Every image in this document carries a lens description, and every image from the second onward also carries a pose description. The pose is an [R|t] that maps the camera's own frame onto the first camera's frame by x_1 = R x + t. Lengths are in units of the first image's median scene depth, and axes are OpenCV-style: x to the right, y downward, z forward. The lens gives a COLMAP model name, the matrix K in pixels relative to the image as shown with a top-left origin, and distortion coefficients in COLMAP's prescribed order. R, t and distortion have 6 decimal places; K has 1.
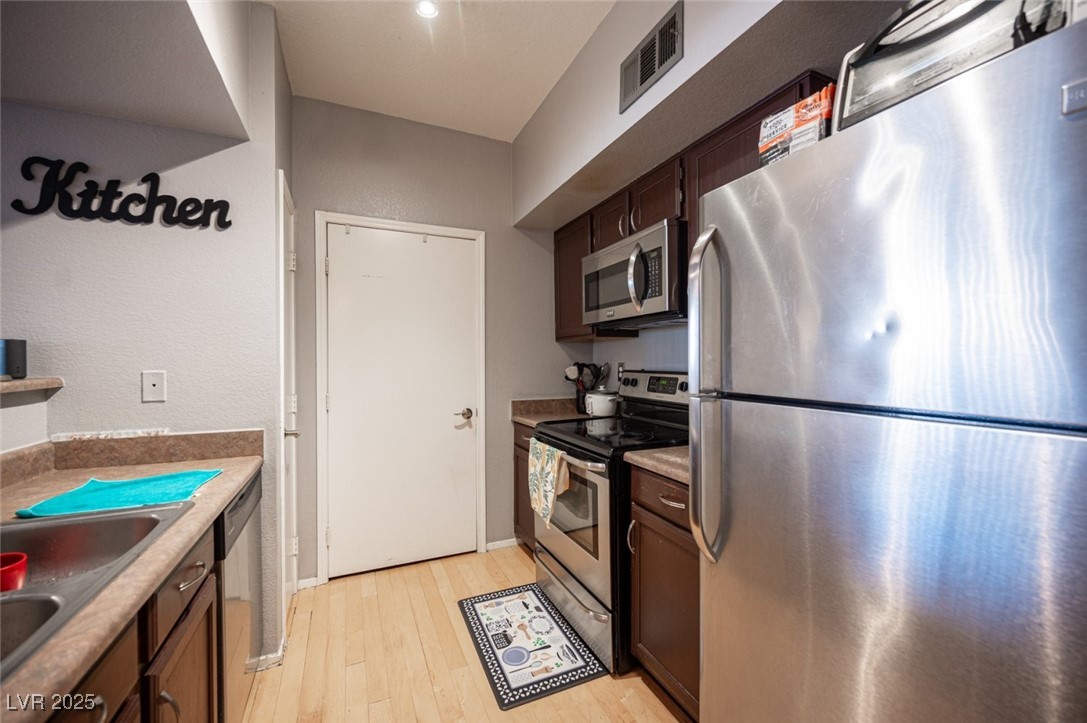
lens RADIAL K [[430.5, 0, 547.0], [0, 430.5, 363.1], [0, 0, 1]] dist [0.001245, -0.000947]
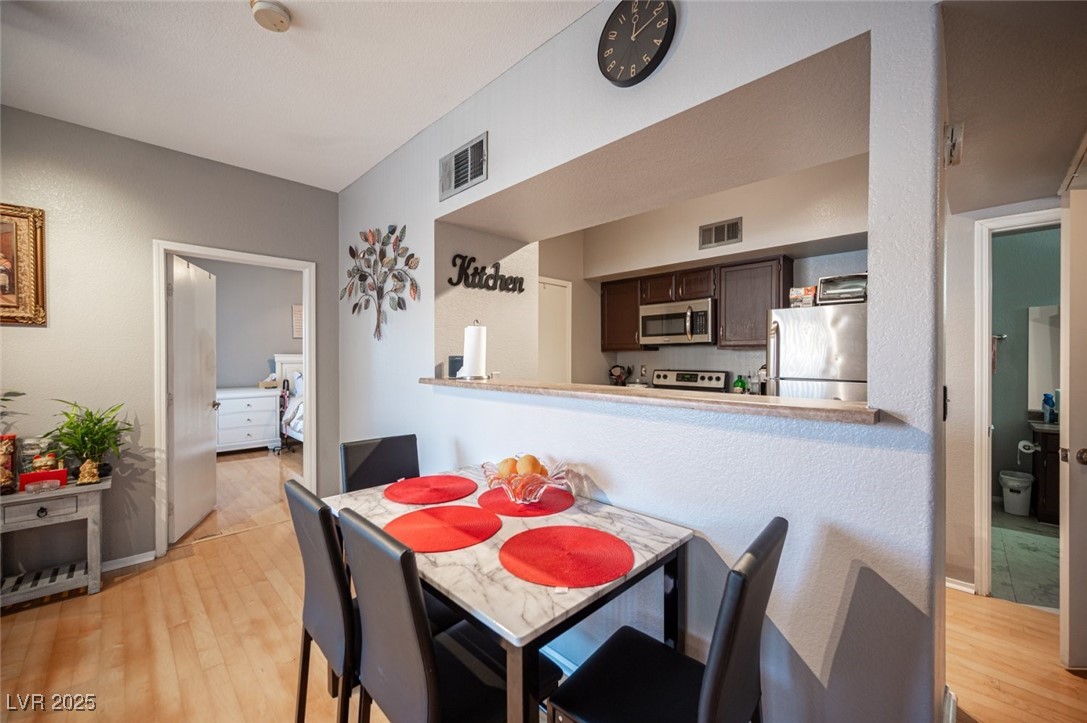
lens RADIAL K [[430.5, 0, 548.5], [0, 430.5, 360.1], [0, 0, 1]] dist [0.001245, -0.000947]
pose [[0.930594, 0.001962, 0.366049, -1.000028], [-0.001466, 0.999998, -0.001633, -0.022383], [-0.366051, 0.000983, 0.930594, -0.545376]]
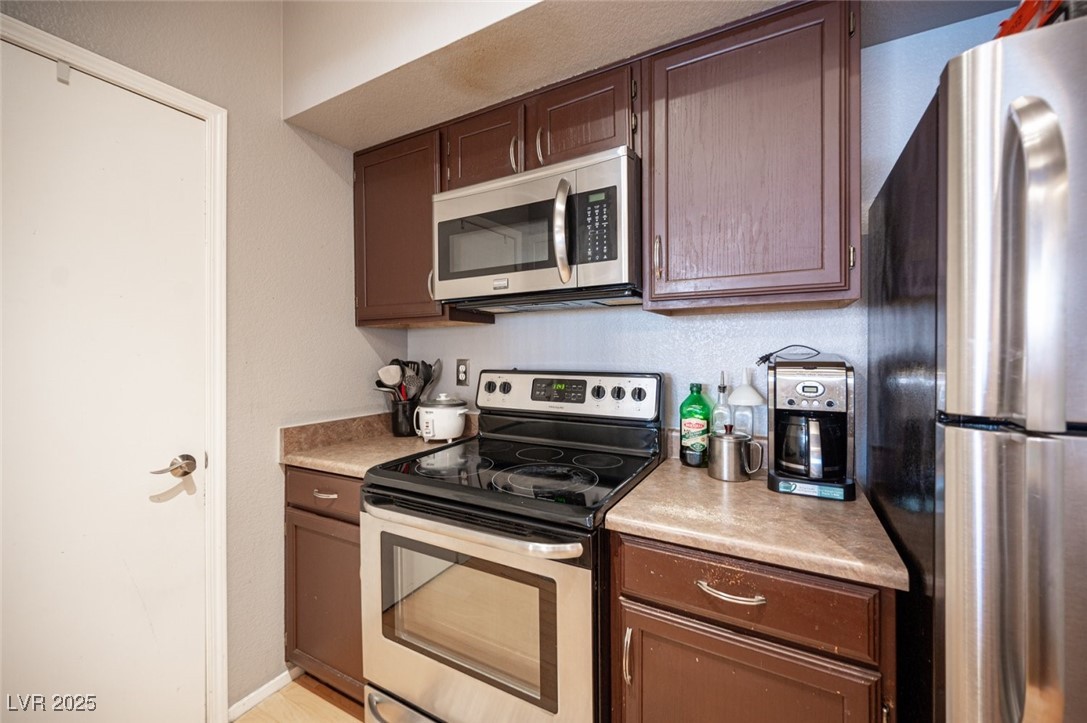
lens RADIAL K [[430.5, 0, 546.9], [0, 430.5, 354.3], [0, 0, 1]] dist [0.001245, -0.000947]
pose [[0.800778, -0.002350, 0.598957, -0.179821], [0.004824, 0.999985, -0.002526, -0.007841], [-0.598942, 0.004912, 0.800777, 0.437270]]
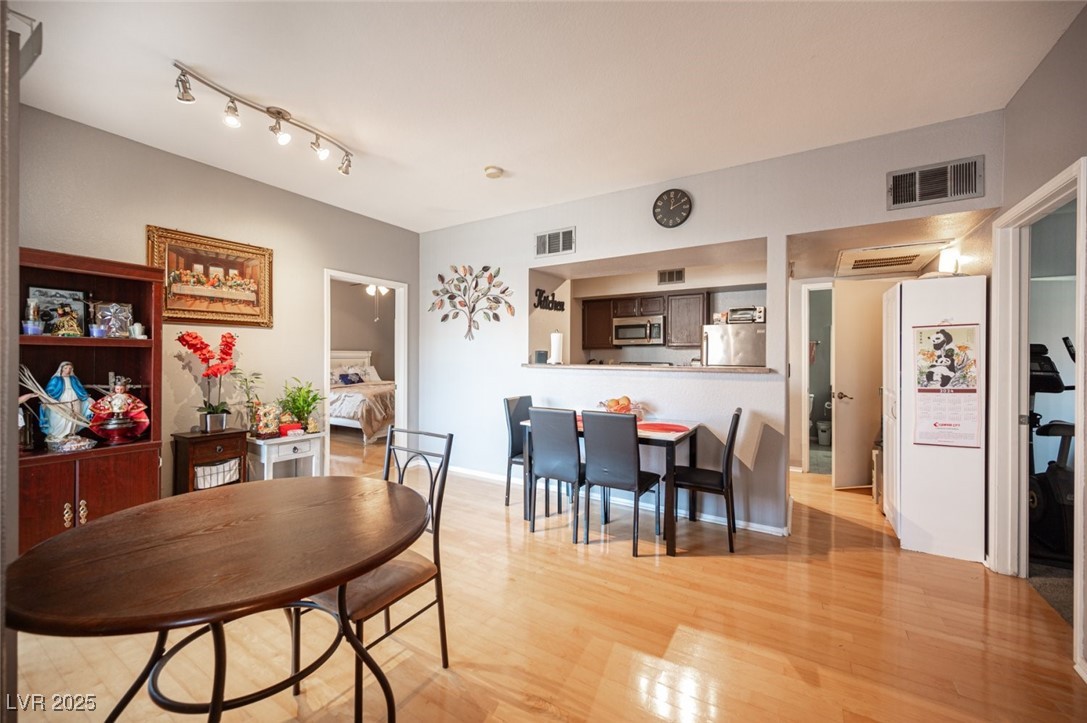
lens RADIAL K [[430.5, 0, 545.7], [0, 430.5, 356.9], [0, 0, 1]] dist [0.001245, -0.000947]
pose [[0.823566, 0.007357, 0.567172, -1.887746], [-0.003959, 0.999966, -0.007222, 0.006772], [-0.567206, 0.003703, 0.823568, -0.980008]]
